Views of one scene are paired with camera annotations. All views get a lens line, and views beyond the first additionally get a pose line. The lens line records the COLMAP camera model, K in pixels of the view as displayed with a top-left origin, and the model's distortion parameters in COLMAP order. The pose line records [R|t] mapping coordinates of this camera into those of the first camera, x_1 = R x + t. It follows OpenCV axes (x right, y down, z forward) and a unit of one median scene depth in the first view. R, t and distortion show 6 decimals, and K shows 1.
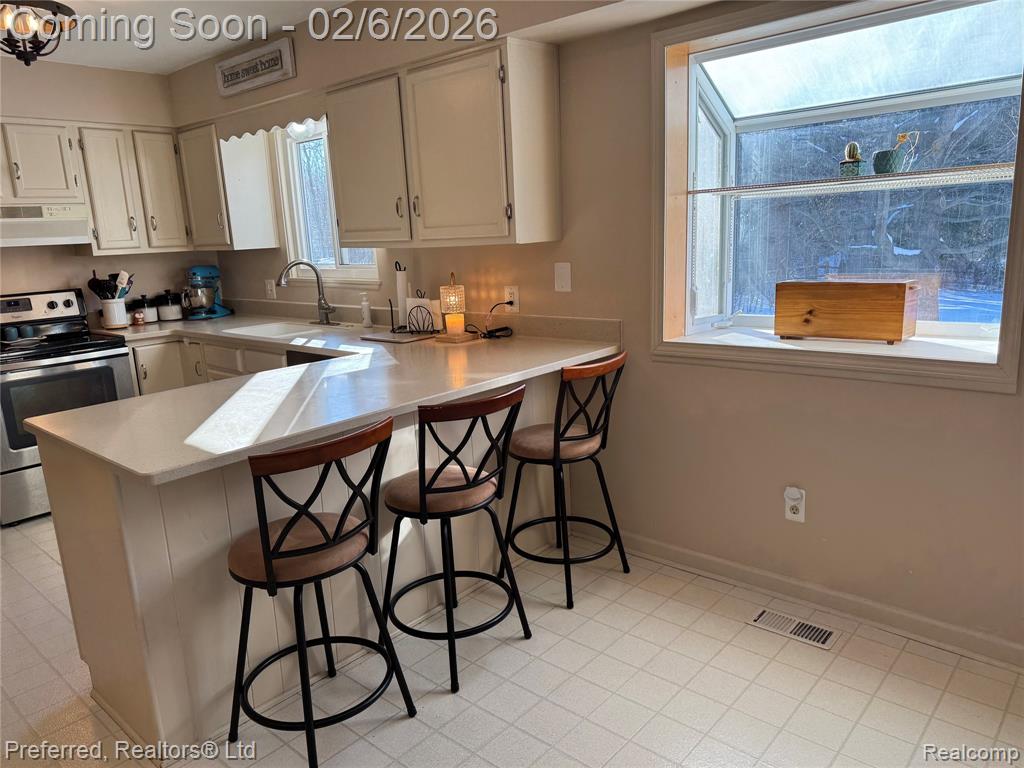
lens RADIAL K [[714.4, 0, 512.0], [0, 714.4, 384.0], [0, 0, 1]] dist [0.079549, -0.106304]
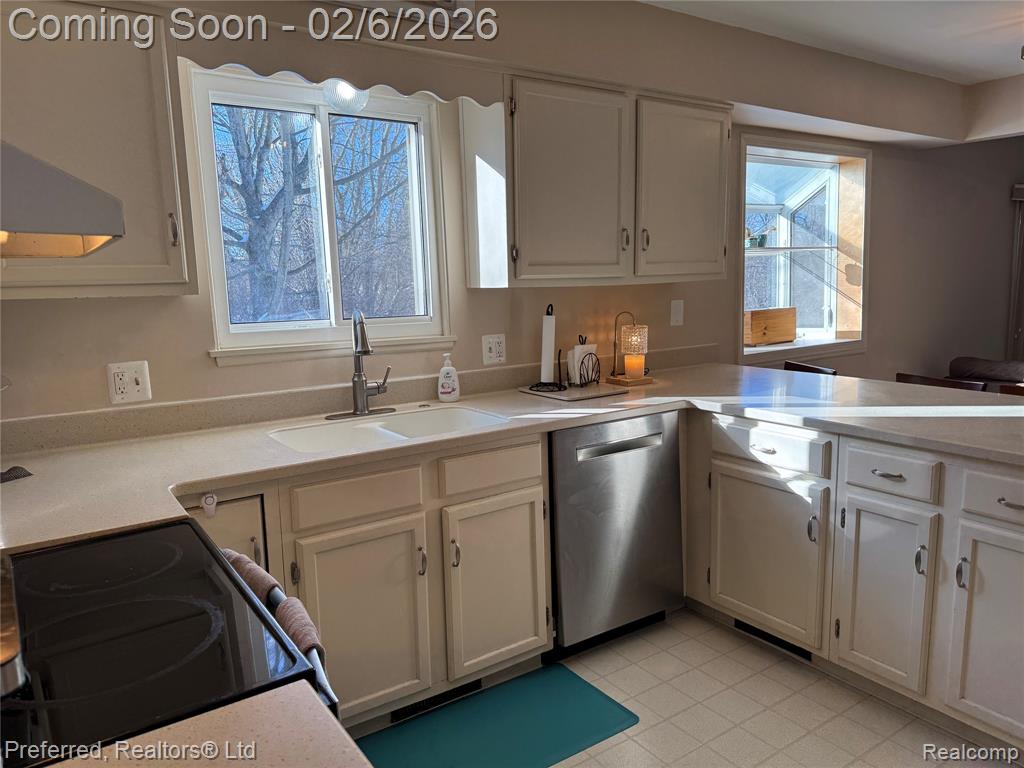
lens RADIAL K [[735.1, 0, 523.2], [0, 735.1, 384.9], [0, 0, 1]] dist [0.166272, -0.319815]
pose [[0.225769, -0.098526, 0.969186, -0.814541], [0.218956, 0.974550, 0.048066, -0.105952], [-0.949256, 0.201357, 0.241596, 0.697549]]
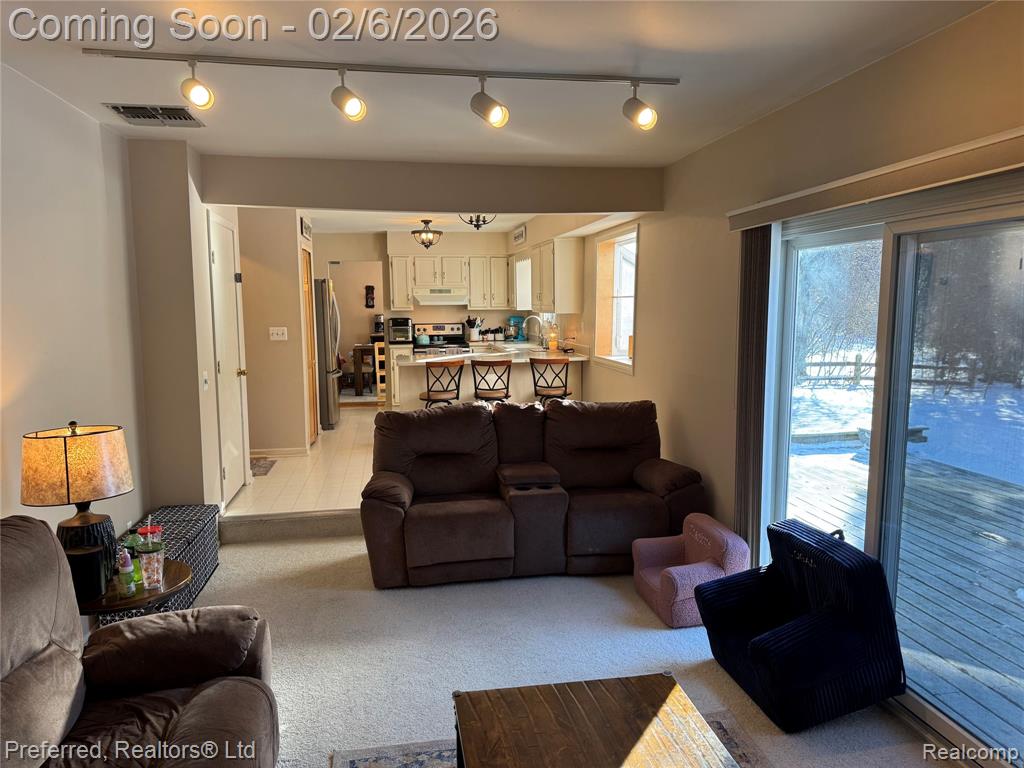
lens RADIAL K [[714.4, 0, 512.0], [0, 714.4, 384.0], [0, 0, 1]] dist [0.079549, -0.106304]
pose [[0.784643, 0.113057, -0.609552, 0.984140], [-0.158194, 0.987195, -0.020534, 0.087557], [0.599425, 0.112539, 0.792480, -0.735477]]
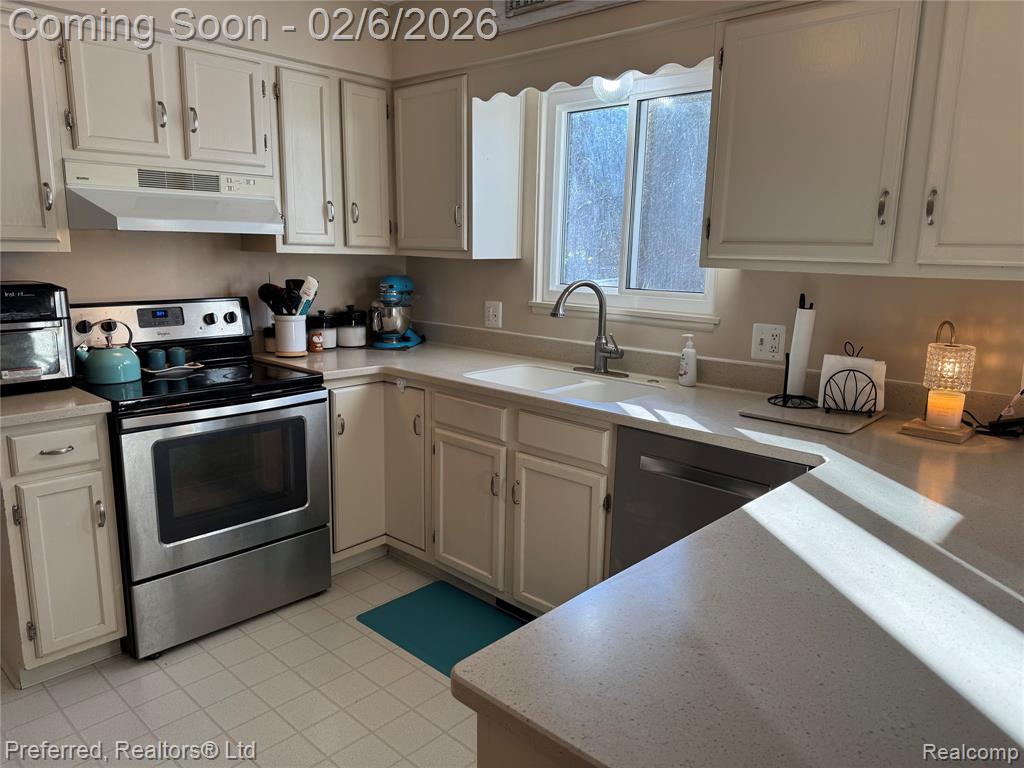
lens RADIAL K [[735.1, 0, 523.2], [0, 735.1, 384.9], [0, 0, 1]] dist [0.166272, -0.319815]
pose [[0.997426, 0.069223, -0.018687, -0.317880], [-0.069679, 0.997257, -0.024981, -0.048597], [0.016907, 0.026218, 0.999513, 0.287516]]
